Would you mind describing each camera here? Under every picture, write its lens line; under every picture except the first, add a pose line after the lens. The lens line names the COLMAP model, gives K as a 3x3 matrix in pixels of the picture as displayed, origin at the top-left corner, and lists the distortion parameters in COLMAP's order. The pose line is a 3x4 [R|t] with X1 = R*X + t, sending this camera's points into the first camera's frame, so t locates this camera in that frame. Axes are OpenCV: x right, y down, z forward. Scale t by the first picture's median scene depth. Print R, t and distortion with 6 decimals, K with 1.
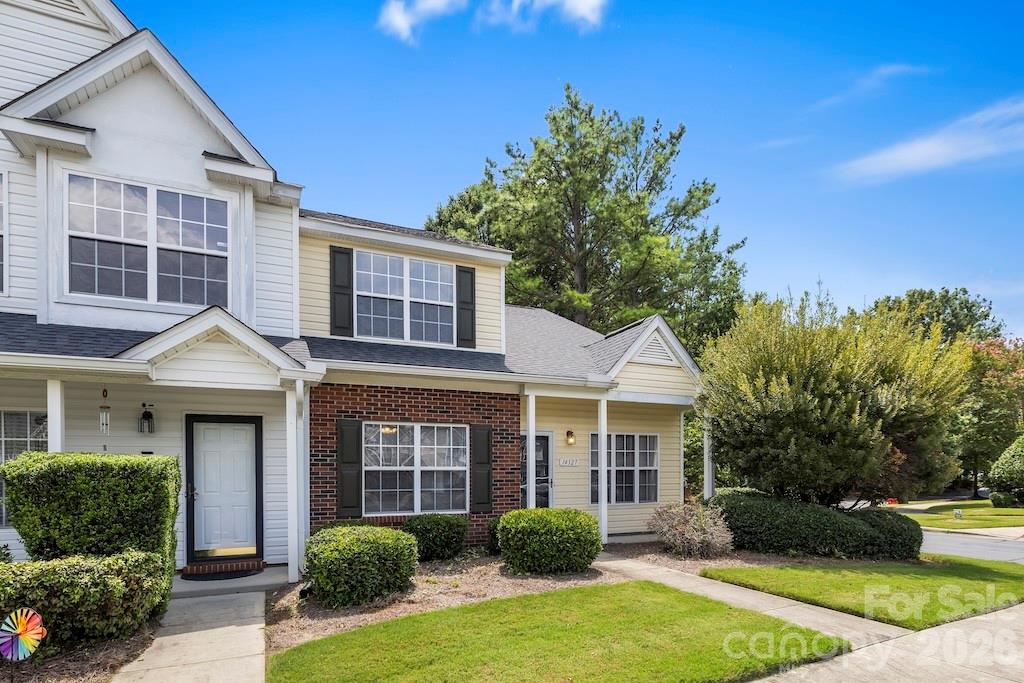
lens RADIAL K [[515.0, 0, 507.0], [0, 515.0, 470.7], [0, 0, 1]] dist [-0.001654, 0.000006]
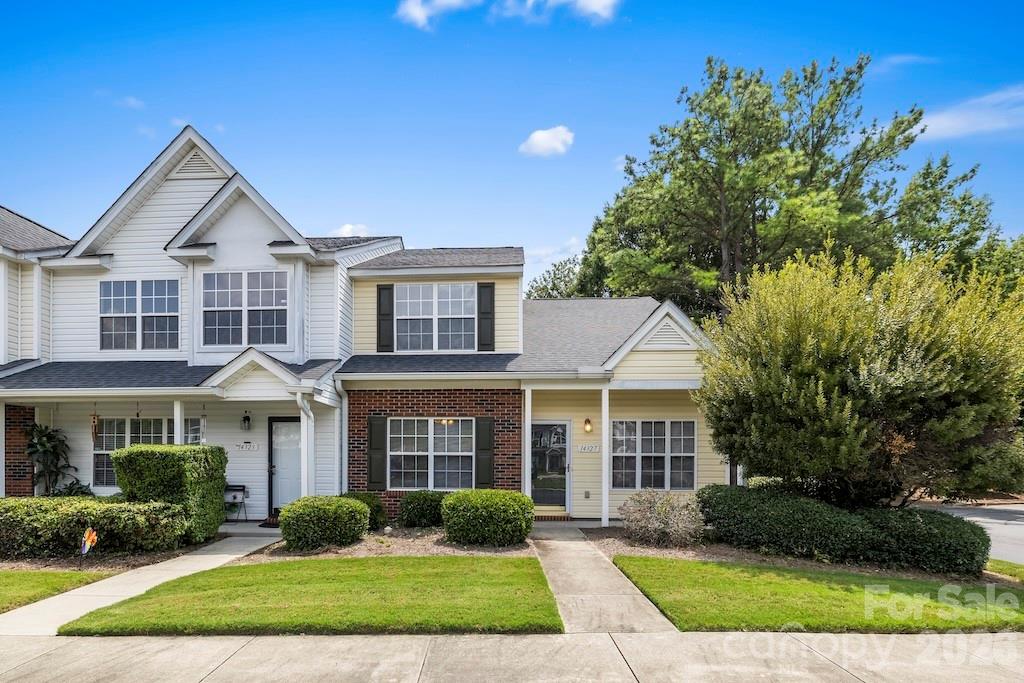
lens RADIAL K [[487.0, 0, 511.5], [0, 487.0, 452.0], [0, 0, 1]] dist [0.000528, 0.000096]
pose [[0.895733, 0.007182, -0.444535, 0.490485], [-0.007563, 0.999971, 0.000917, -0.010059], [0.444529, 0.002541, 0.895761, 0.029125]]
